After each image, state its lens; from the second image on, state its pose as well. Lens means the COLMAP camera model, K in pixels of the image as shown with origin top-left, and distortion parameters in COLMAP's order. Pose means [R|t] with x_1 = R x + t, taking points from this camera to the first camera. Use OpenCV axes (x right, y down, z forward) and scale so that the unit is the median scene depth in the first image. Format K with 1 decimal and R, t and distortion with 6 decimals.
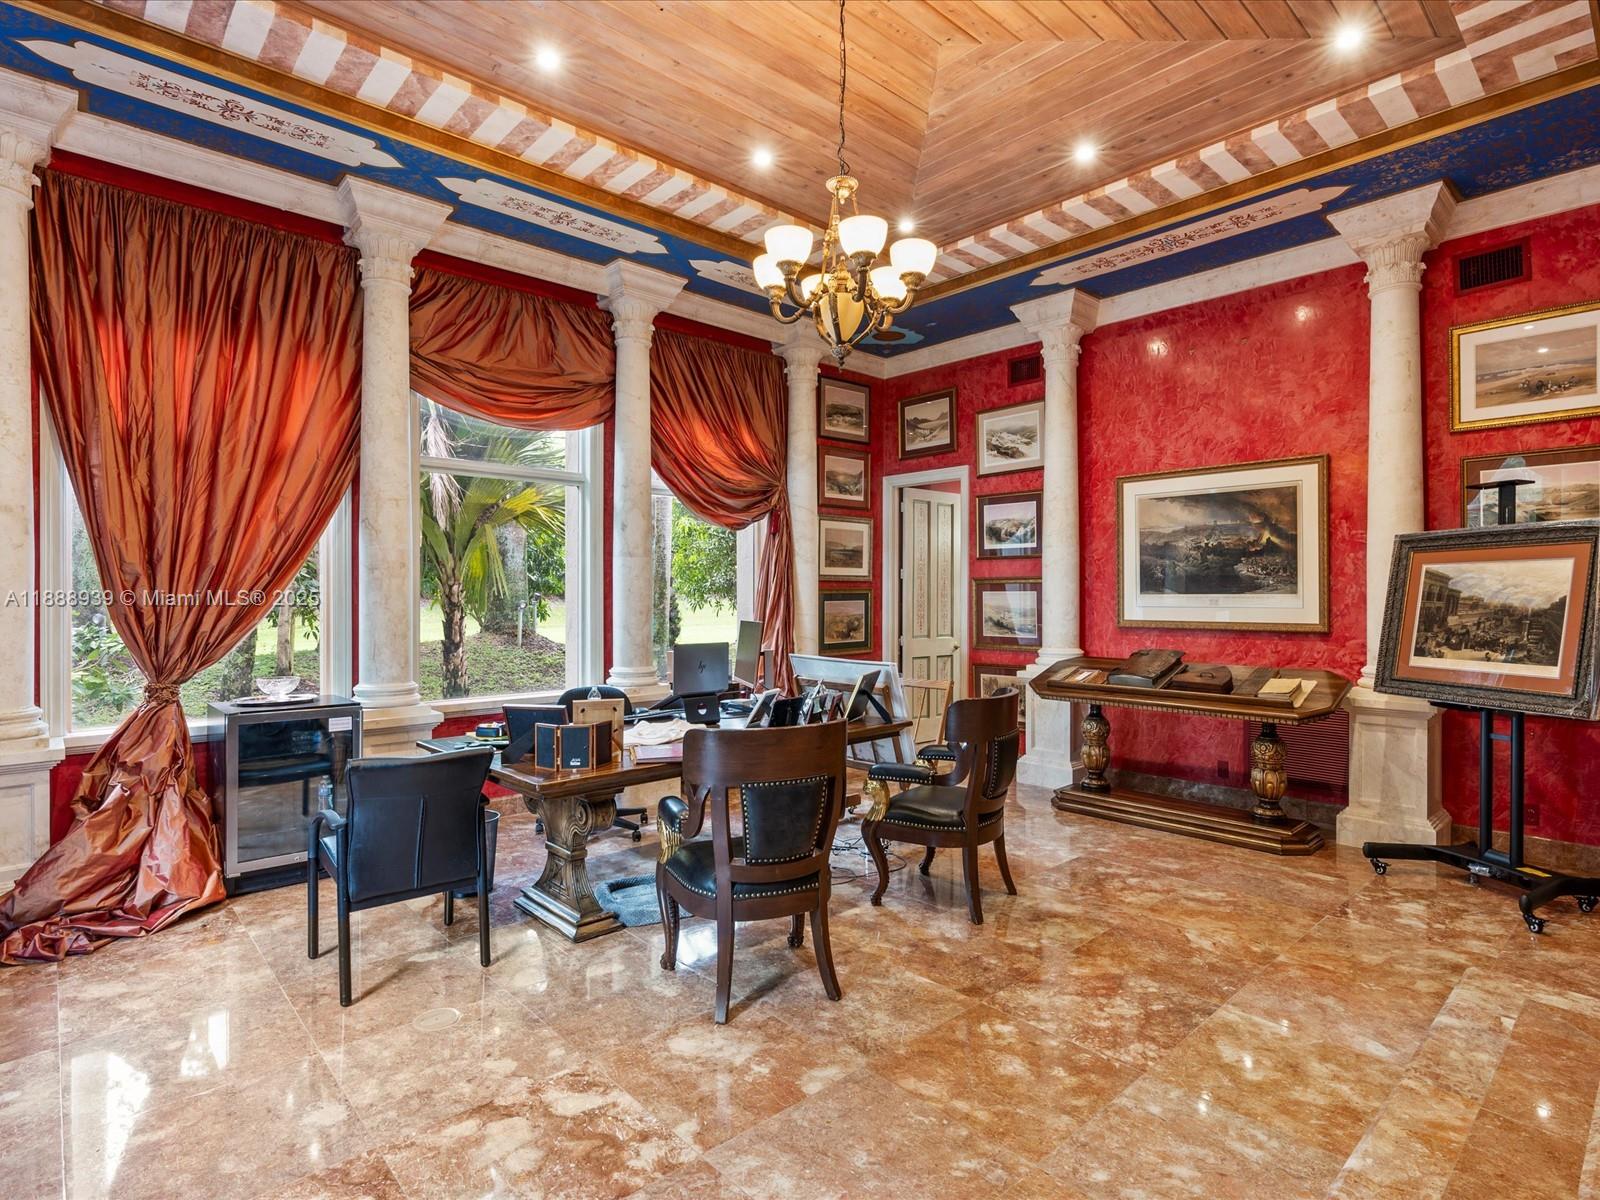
lens RADIAL K [[813.2, 0, 759.0], [0, 813.2, 586.5], [0, 0, 1]] dist [-0.004124, 0.001300]
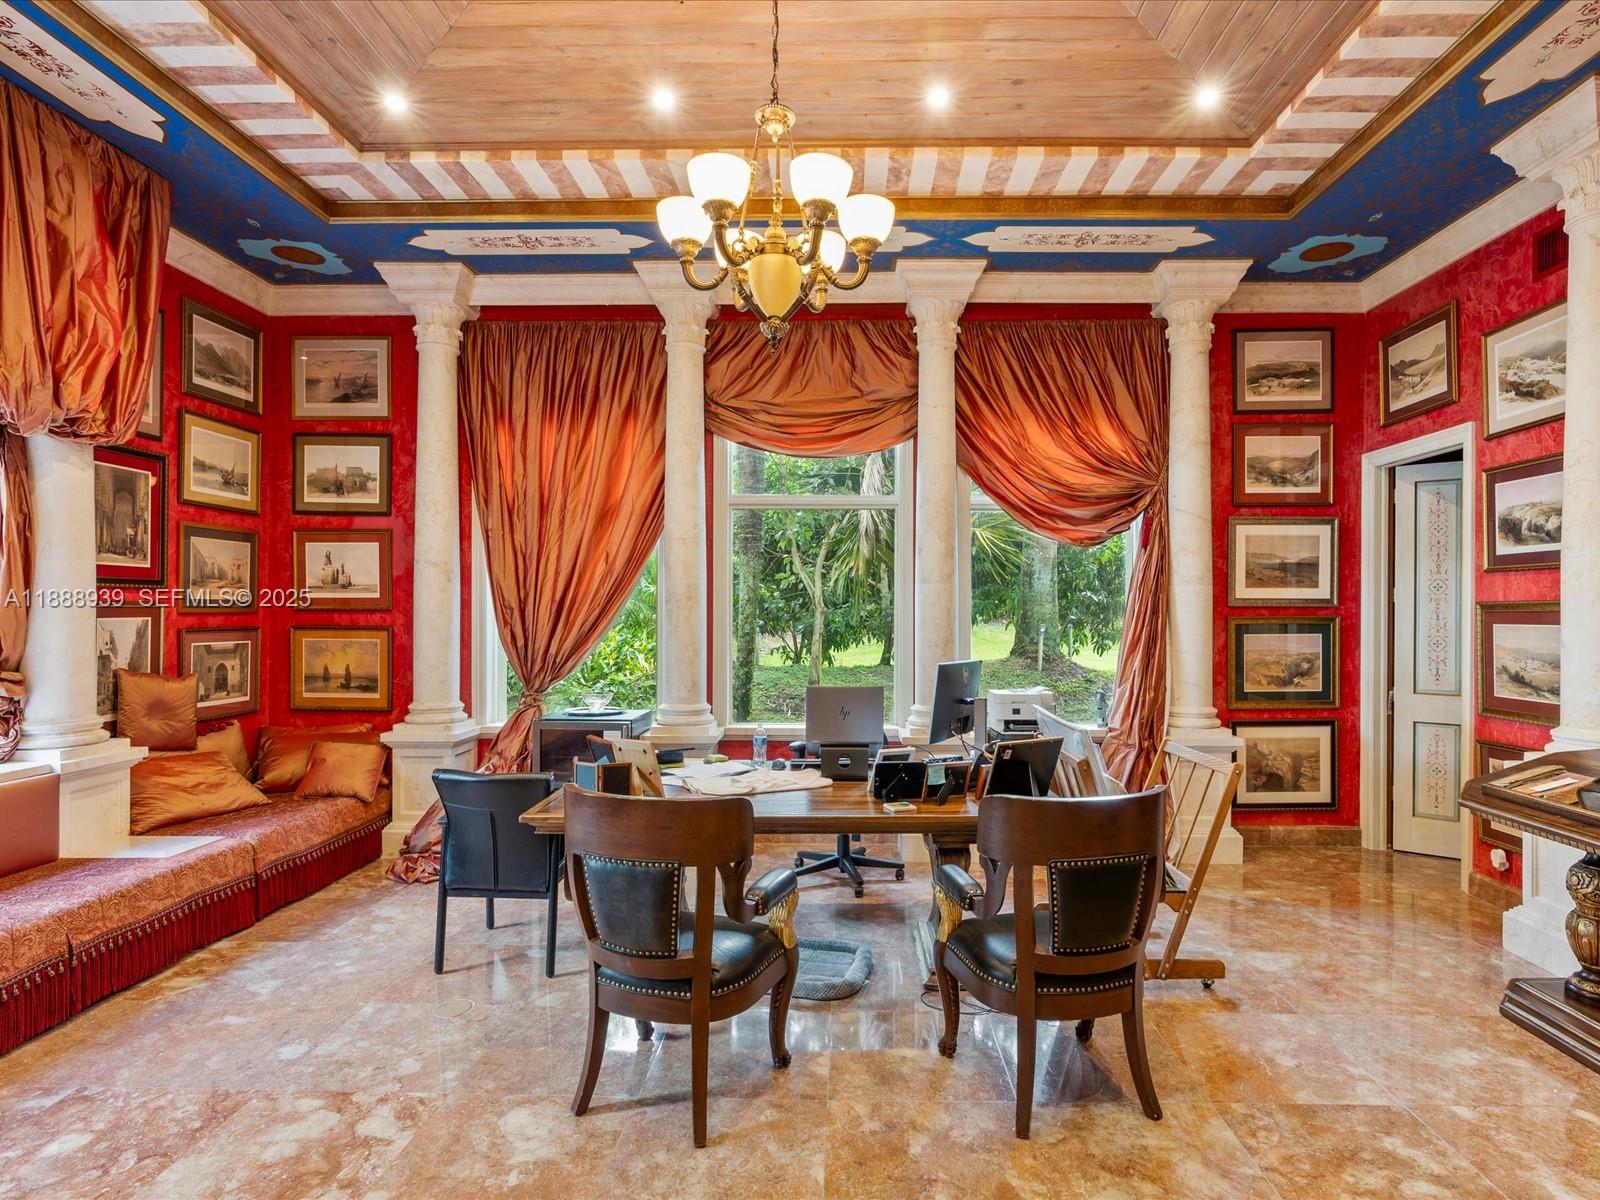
lens RADIAL K [[813.2, 0, 802.5], [0, 813.2, 605.7], [0, 0, 1]] dist [-0.004124, 0.001300]
pose [[0.746613, -0.003845, -0.665248, 0.300570], [0.004730, 0.999989, -0.000471, -0.010172], [0.665242, -0.002795, 0.746623, 0.200306]]
